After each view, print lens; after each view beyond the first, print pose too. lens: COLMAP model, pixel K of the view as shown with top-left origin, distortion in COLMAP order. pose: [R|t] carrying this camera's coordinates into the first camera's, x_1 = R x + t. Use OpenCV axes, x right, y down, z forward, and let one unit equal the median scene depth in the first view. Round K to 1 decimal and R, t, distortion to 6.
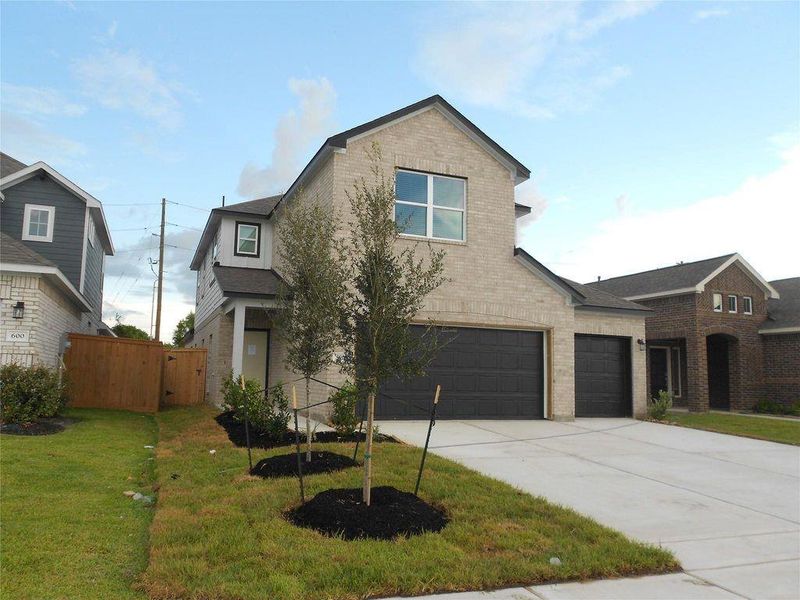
lens RADIAL K [[610.6, 0, 395.9], [0, 610.6, 301.8], [0, 0, 1]] dist [0.001367, 0.004950]
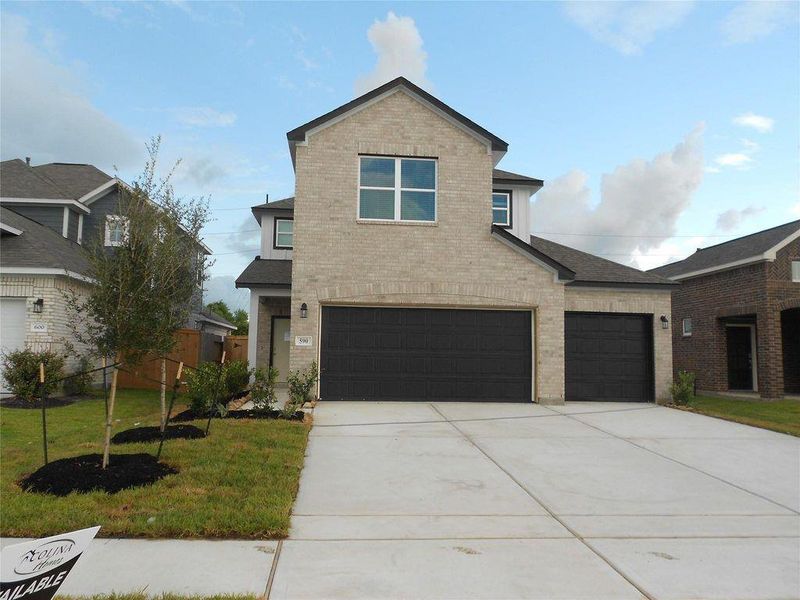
lens RADIAL K [[610.6, 0, 393.6], [0, 610.6, 300.3], [0, 0, 1]] dist [0.001367, 0.004950]
pose [[0.962560, -0.034548, -0.268858, 0.297838], [0.039438, 0.999140, 0.012806, 0.011914], [0.268185, -0.022930, 0.963095, 0.025458]]
